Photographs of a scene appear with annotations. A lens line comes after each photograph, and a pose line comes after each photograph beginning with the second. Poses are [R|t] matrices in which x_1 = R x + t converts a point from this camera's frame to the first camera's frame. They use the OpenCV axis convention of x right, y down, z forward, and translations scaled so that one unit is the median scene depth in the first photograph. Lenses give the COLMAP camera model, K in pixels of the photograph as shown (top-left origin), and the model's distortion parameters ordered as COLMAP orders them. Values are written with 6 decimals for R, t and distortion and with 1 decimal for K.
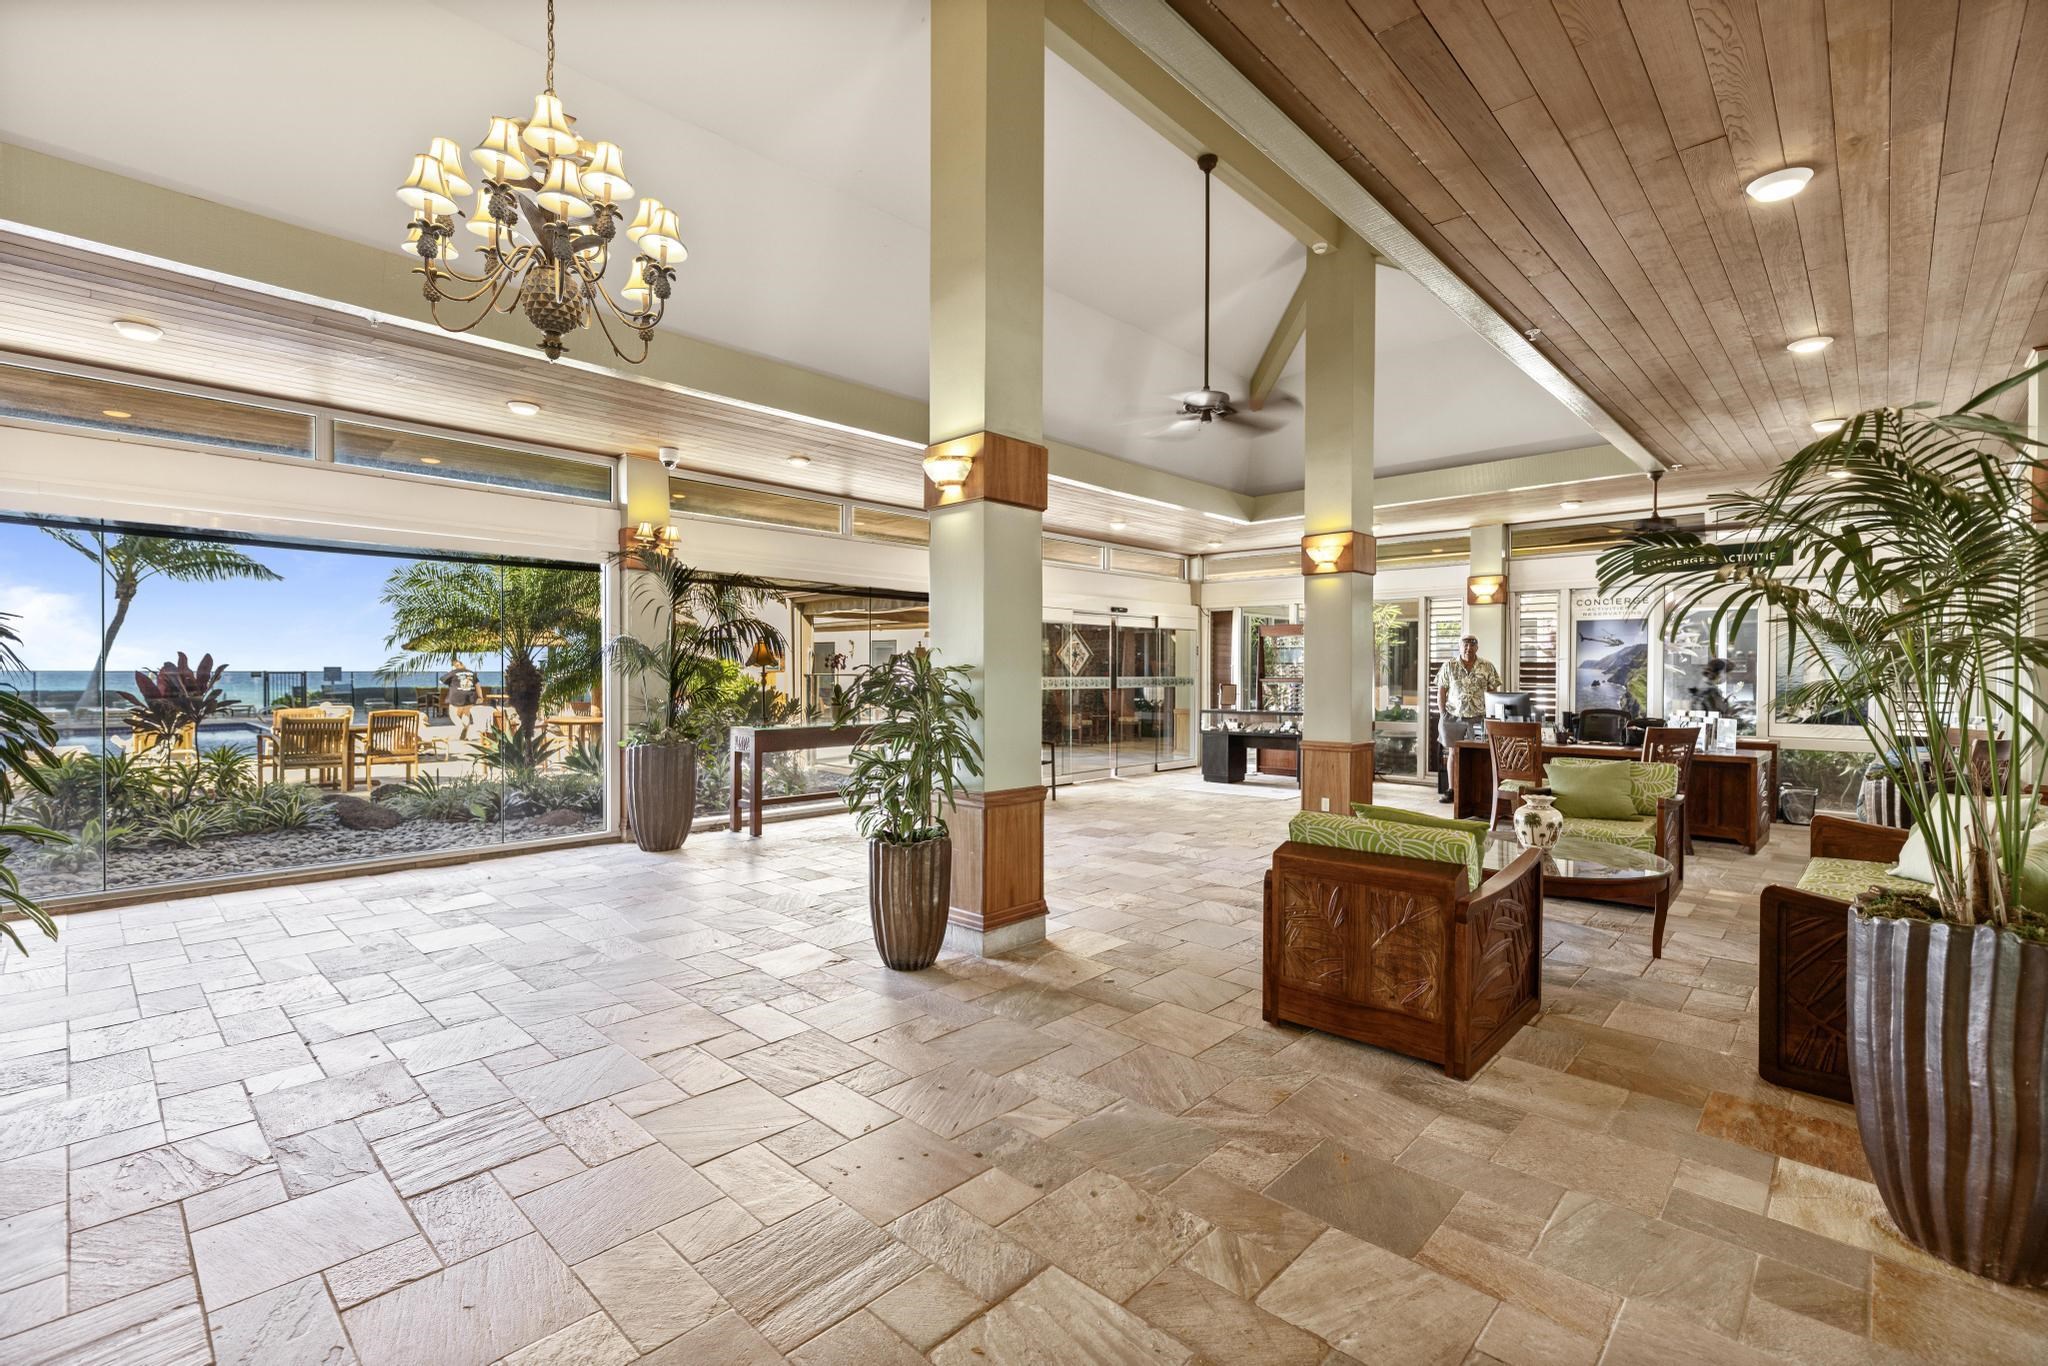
lens RADIAL K [[911.6, 0, 1025.2], [0, 911.6, 680.9], [0, 0, 1]] dist [0.003538, -0.000231]
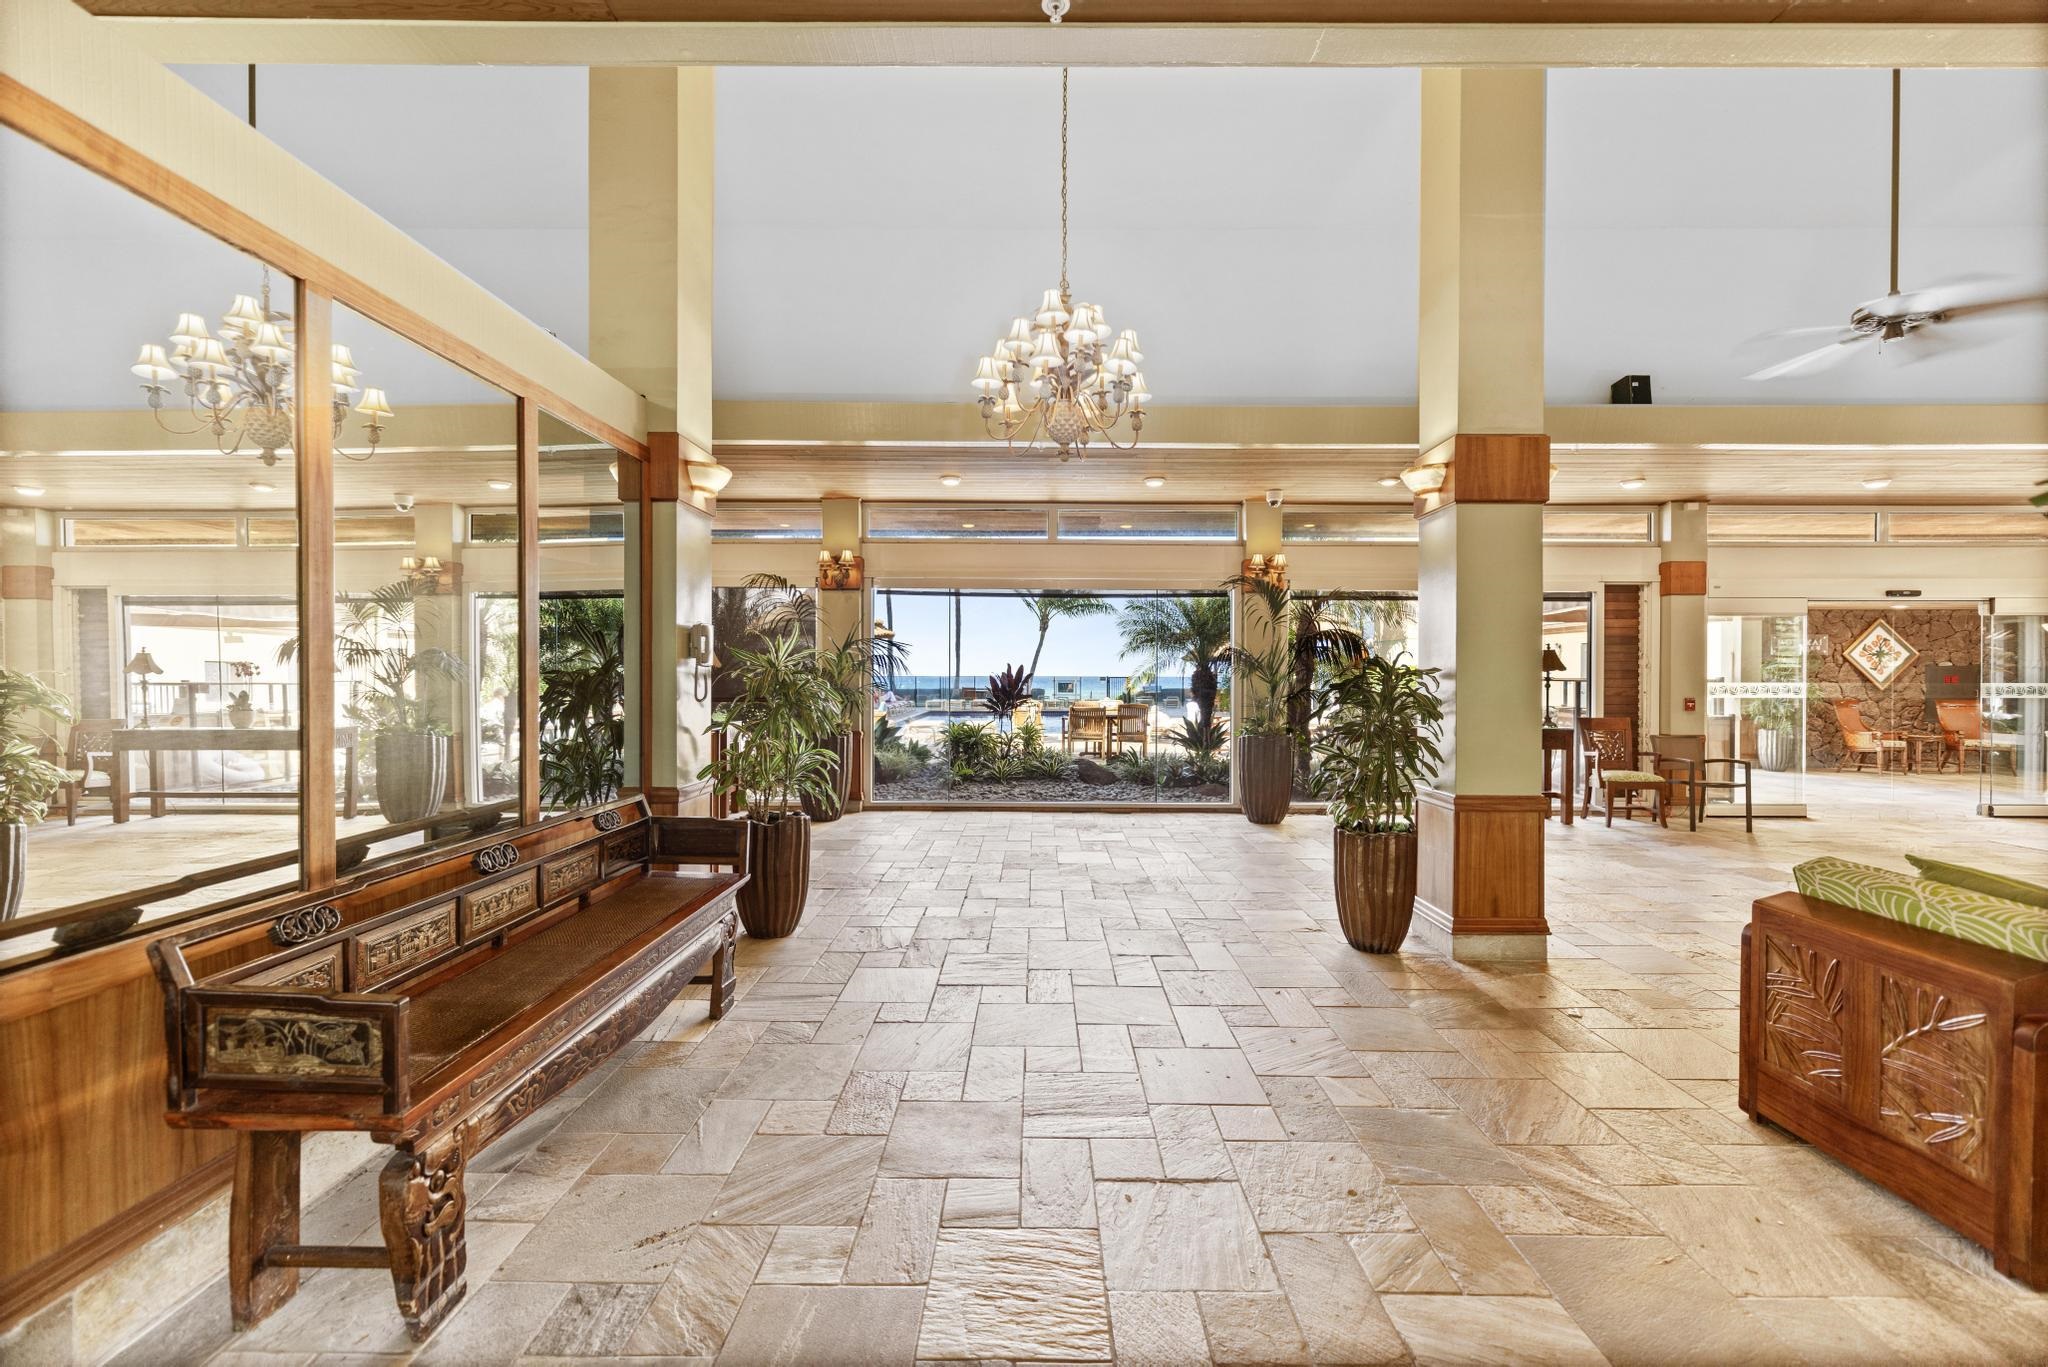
lens RADIAL K [[811.9, 0, 1016.8], [0, 811.9, 680.5], [0, 0, 1]] dist [-0.000491, 0.000297]
pose [[0.683464, 0.003295, -0.729977, 0.294314], [-0.007650, 0.999967, -0.002649, 0.002804], [0.729944, 0.007395, 0.683467, 0.041495]]
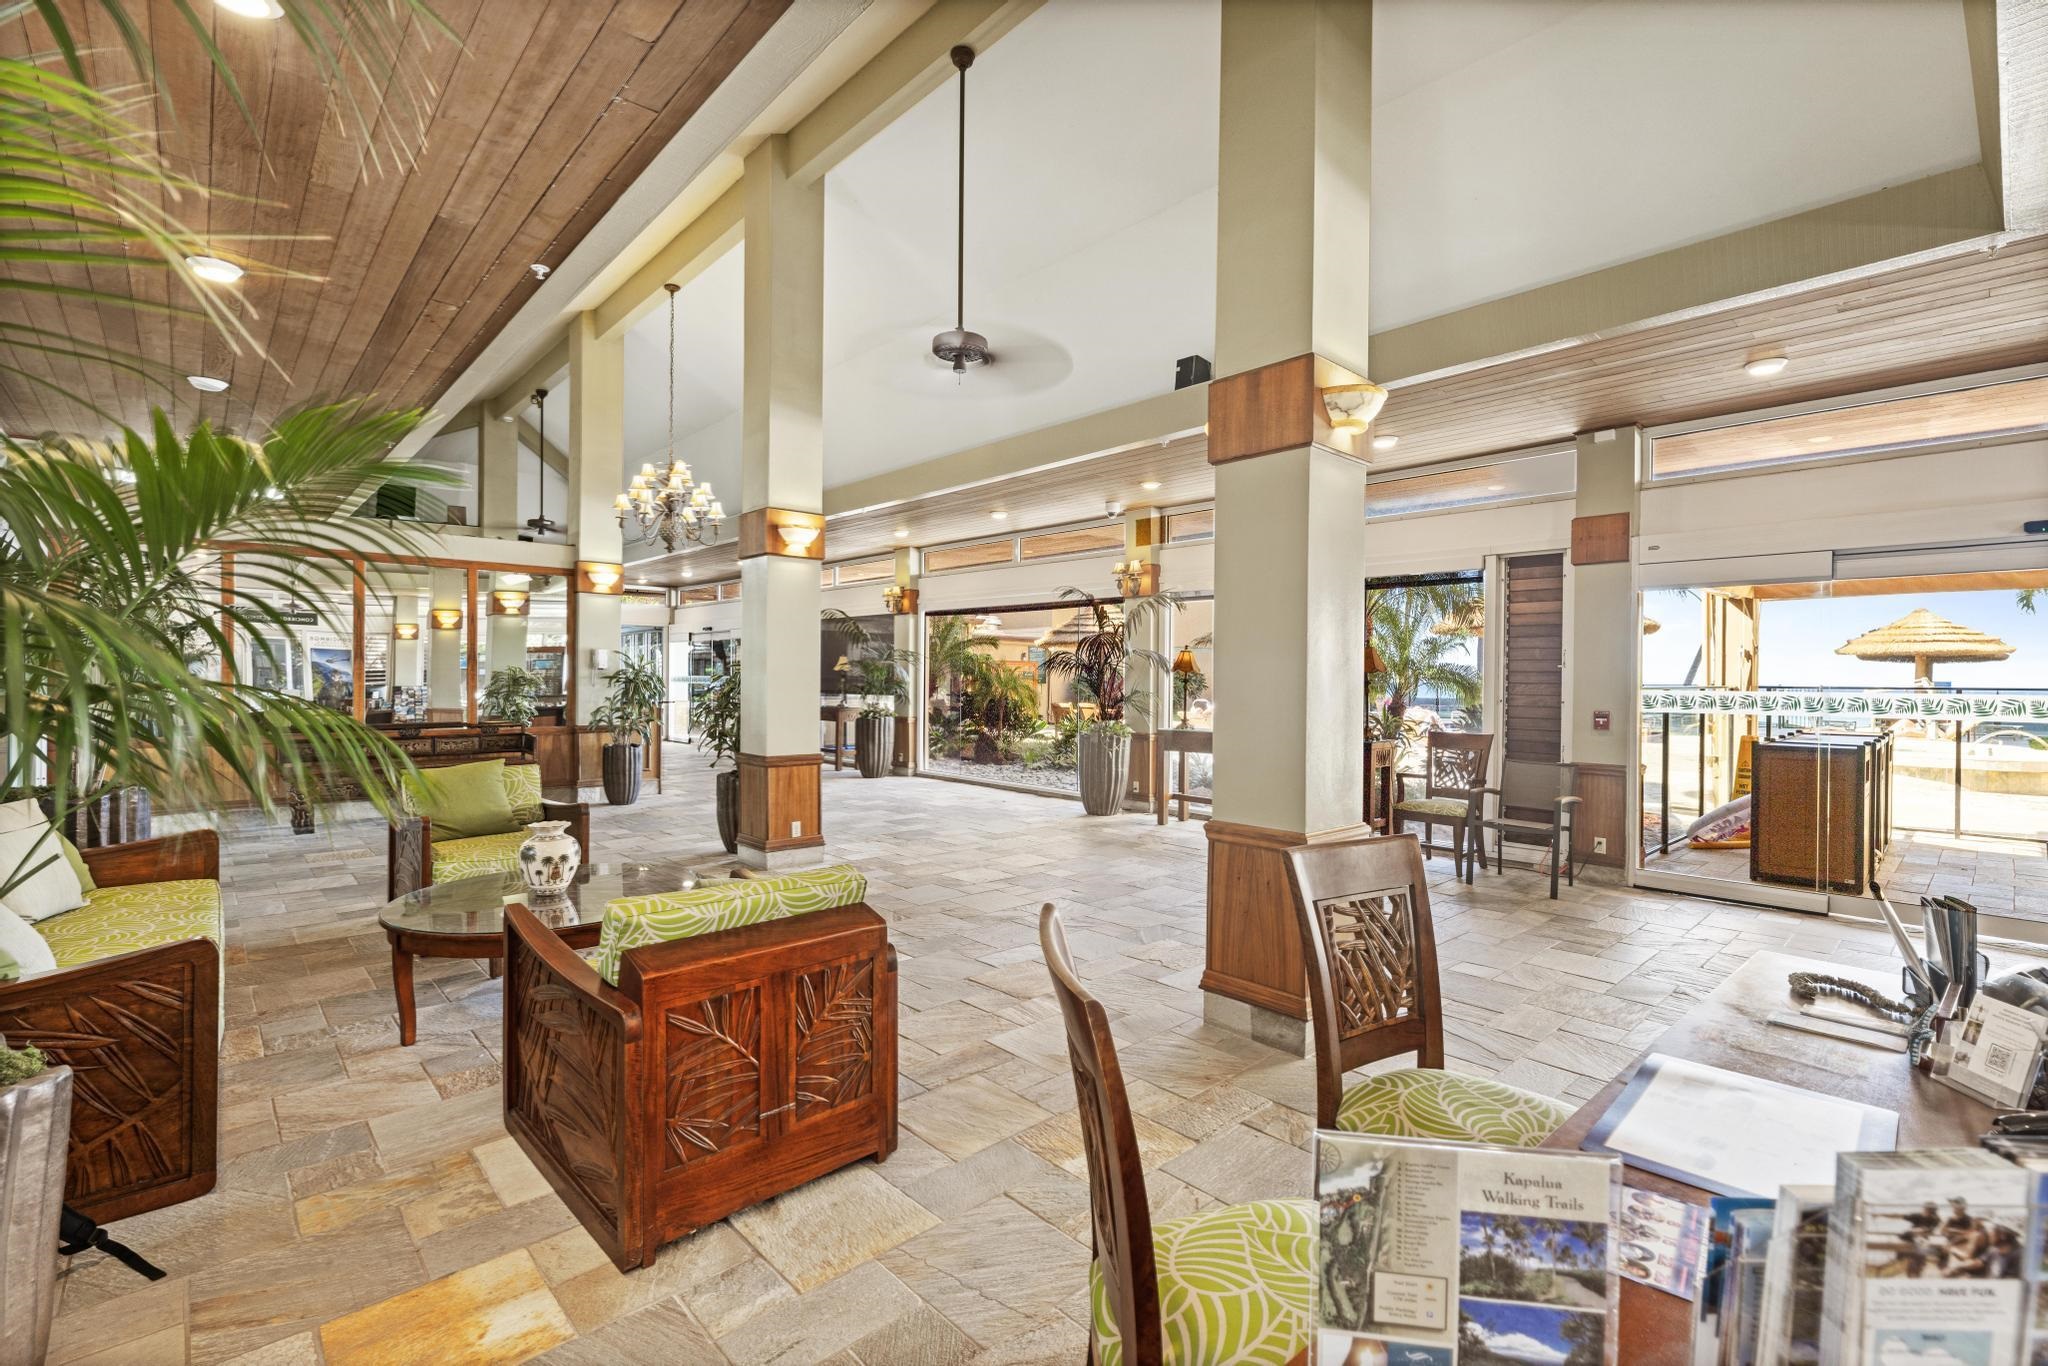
lens RADIAL K [[911.6, 0, 1021.6], [0, 911.6, 682.5], [0, 0, 1]] dist [0.003538, -0.000231]
pose [[-0.050961, 0.014019, -0.998602, 1.548768], [-0.010072, 0.999843, 0.014551, -0.034086], [0.998650, 0.010799, -0.050812, 1.665442]]
